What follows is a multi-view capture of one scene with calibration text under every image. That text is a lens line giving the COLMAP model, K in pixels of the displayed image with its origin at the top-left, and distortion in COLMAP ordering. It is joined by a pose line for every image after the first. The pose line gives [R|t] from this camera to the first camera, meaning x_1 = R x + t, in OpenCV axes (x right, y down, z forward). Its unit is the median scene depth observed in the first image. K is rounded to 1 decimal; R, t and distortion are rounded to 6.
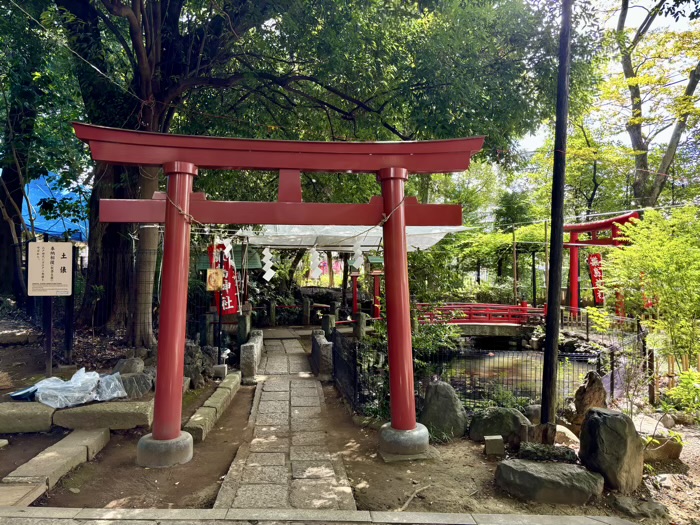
lens RADIAL K [[522.8, 0, 354.8], [0, 522.8, 257.5], [0, 0, 1]] dist [0.044727, -0.055977]
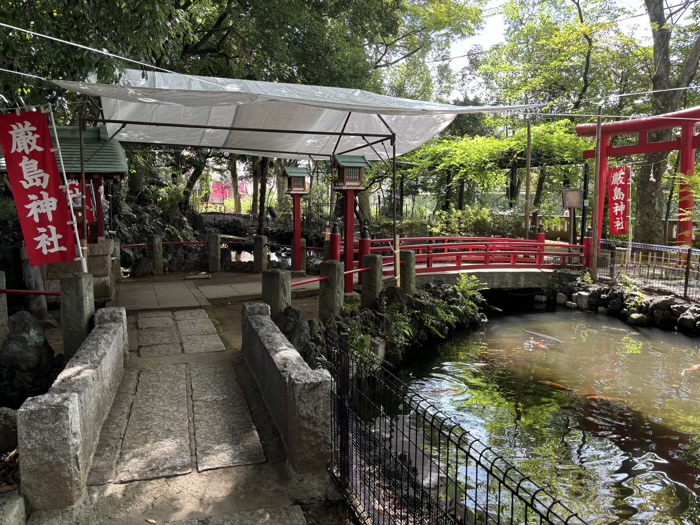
lens RADIAL K [[522.8, 0, 354.8], [0, 522.8, 257.5], [0, 0, 1]] dist [0.044727, -0.055977]
pose [[0.981957, -0.007842, 0.188942, -0.053785], [-0.018146, 0.990622, 0.135420, 0.027201], [-0.188232, -0.136405, 0.972606, 0.409073]]
